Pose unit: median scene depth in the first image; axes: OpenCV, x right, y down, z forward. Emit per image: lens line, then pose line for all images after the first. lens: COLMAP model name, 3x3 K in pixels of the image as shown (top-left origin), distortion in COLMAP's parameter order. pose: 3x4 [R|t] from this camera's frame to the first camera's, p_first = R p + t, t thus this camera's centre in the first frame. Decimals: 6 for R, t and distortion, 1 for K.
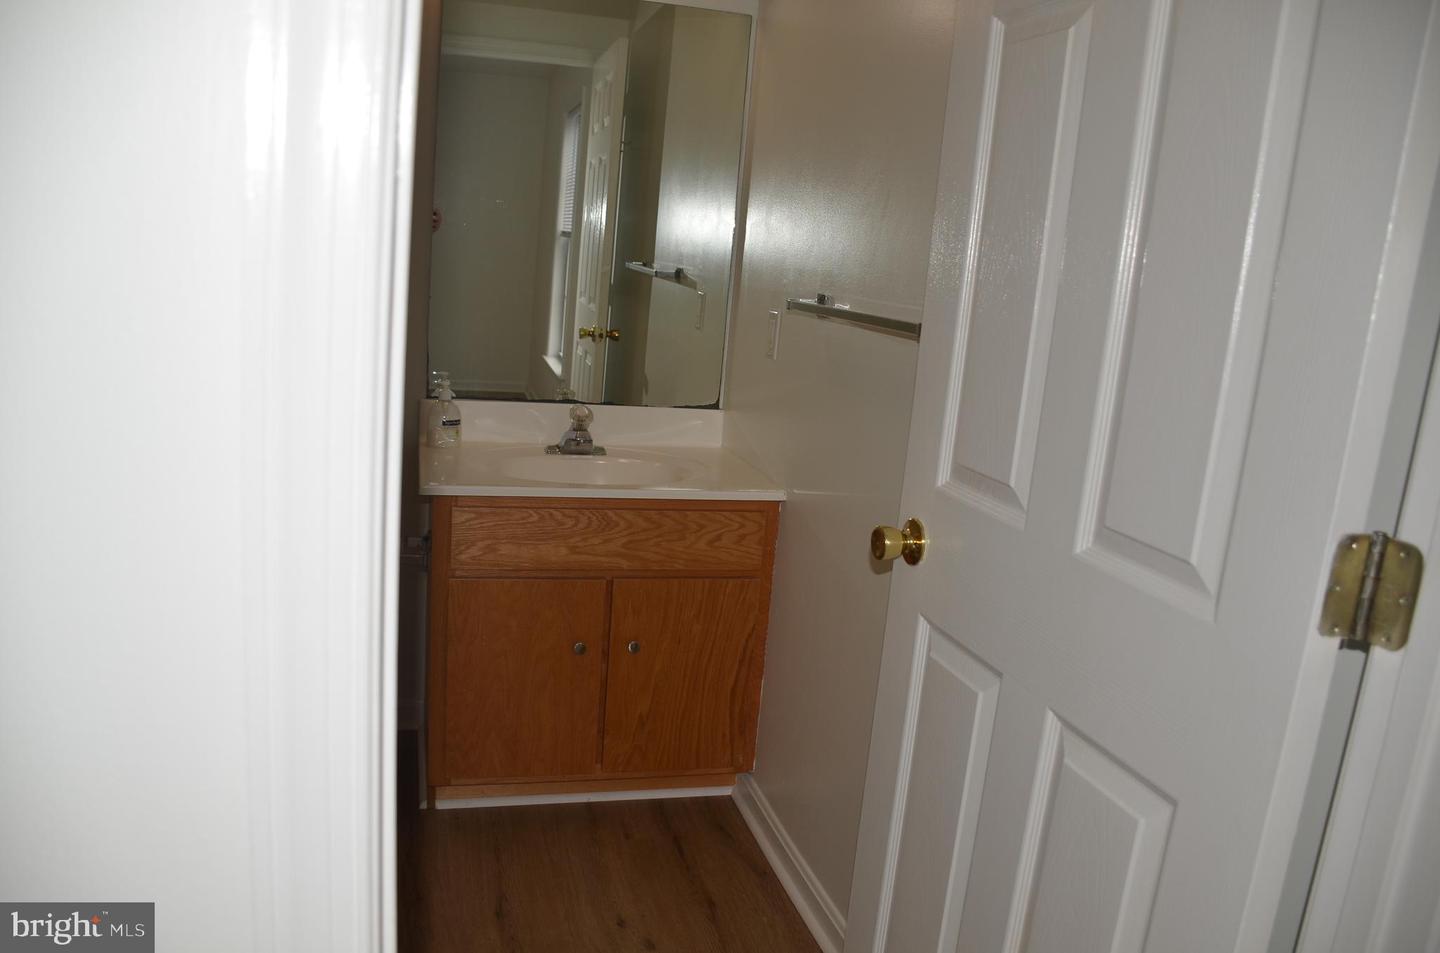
lens RADIAL K [[1118.8, 0, 710.9], [0, 1118.8, 475.0], [0, 0, 1]] dist [-0.135906, 0.084209]
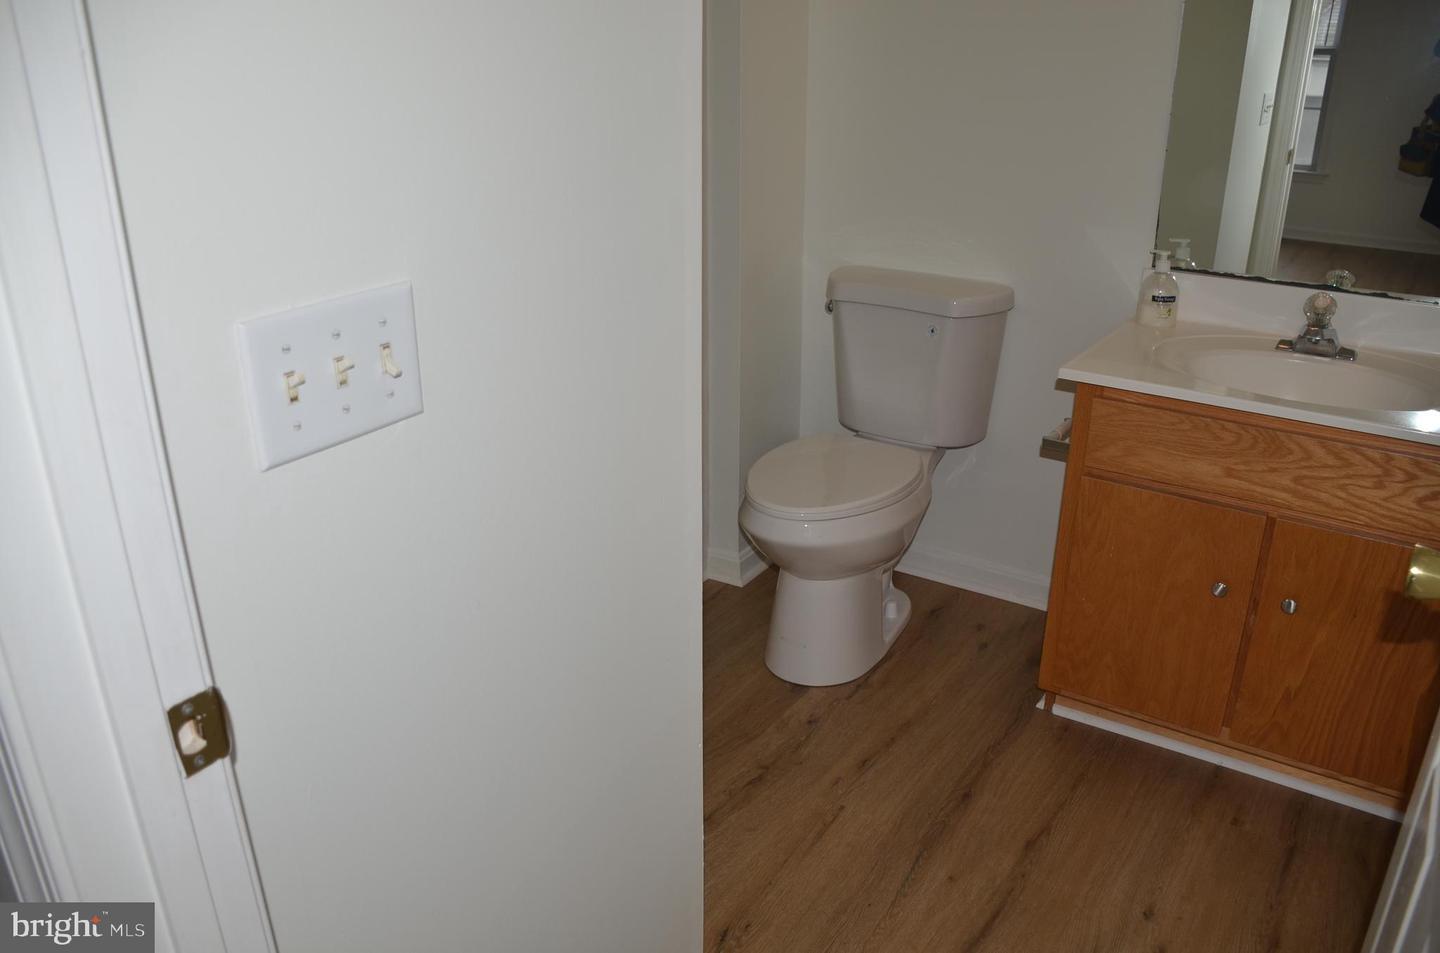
lens RADIAL K [[1118.8, 0, 715.0], [0, 1118.8, 478.9], [0, 0, 1]] dist [-0.135906, 0.084209]
pose [[0.663095, 0.210353, -0.718370, 0.198591], [-0.102134, 0.976152, 0.191561, -0.042055], [0.741534, -0.053653, 0.668766, 0.180511]]
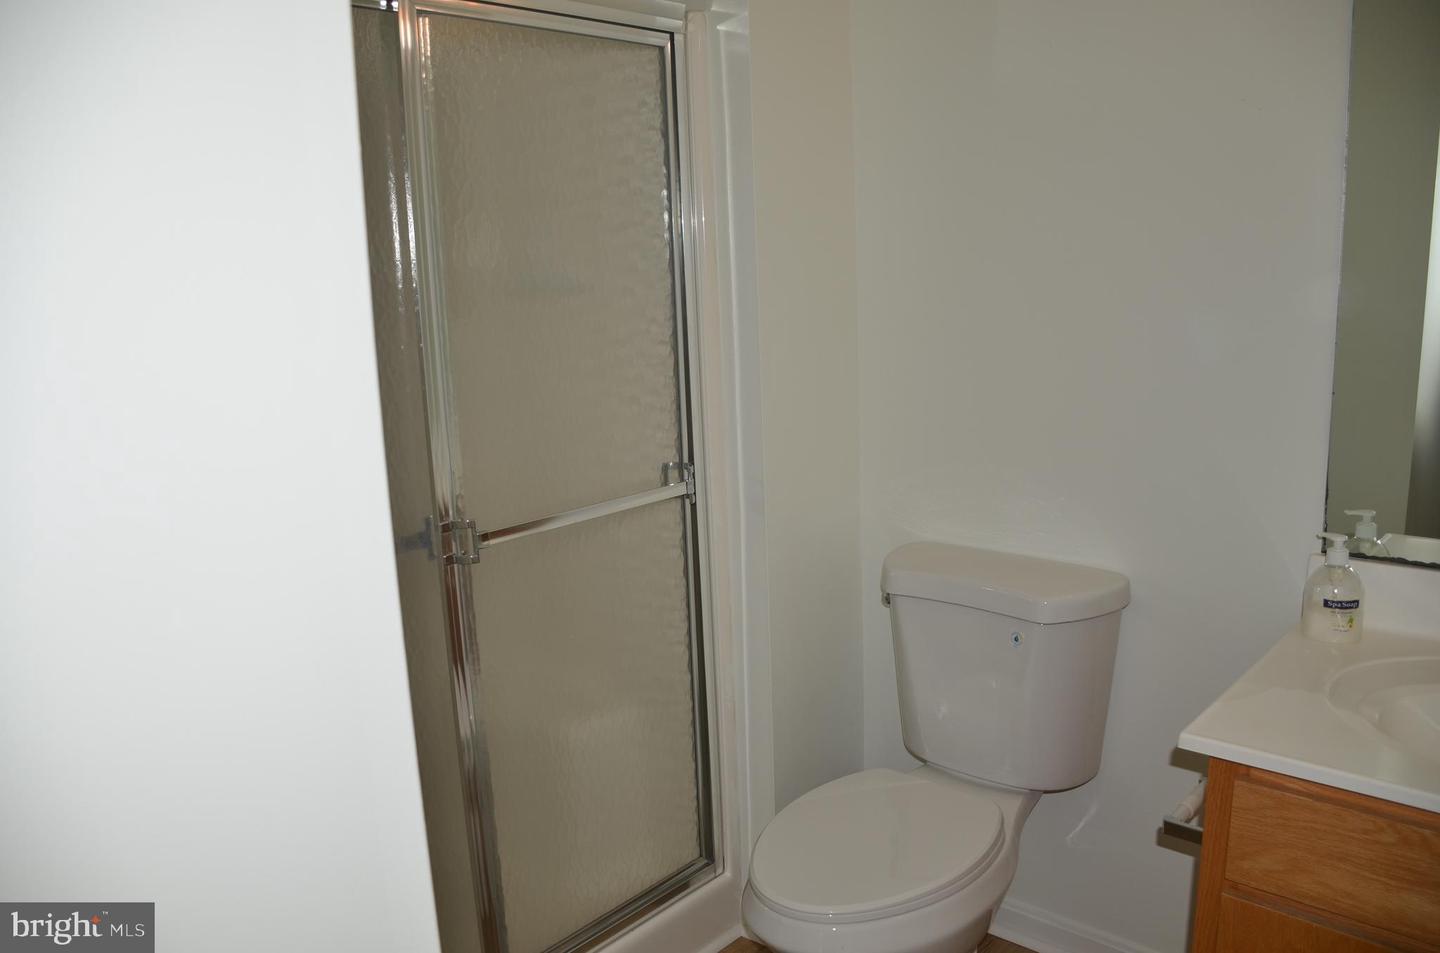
lens RADIAL K [[1118.8, 0, 719.2], [0, 1118.8, 482.3], [0, 0, 1]] dist [-0.135906, 0.084209]
pose [[0.552147, 0.068582, -0.830921, 0.069873], [-0.097133, 0.995116, 0.017589, -0.101503], [0.828070, 0.070998, 0.556112, 0.435991]]
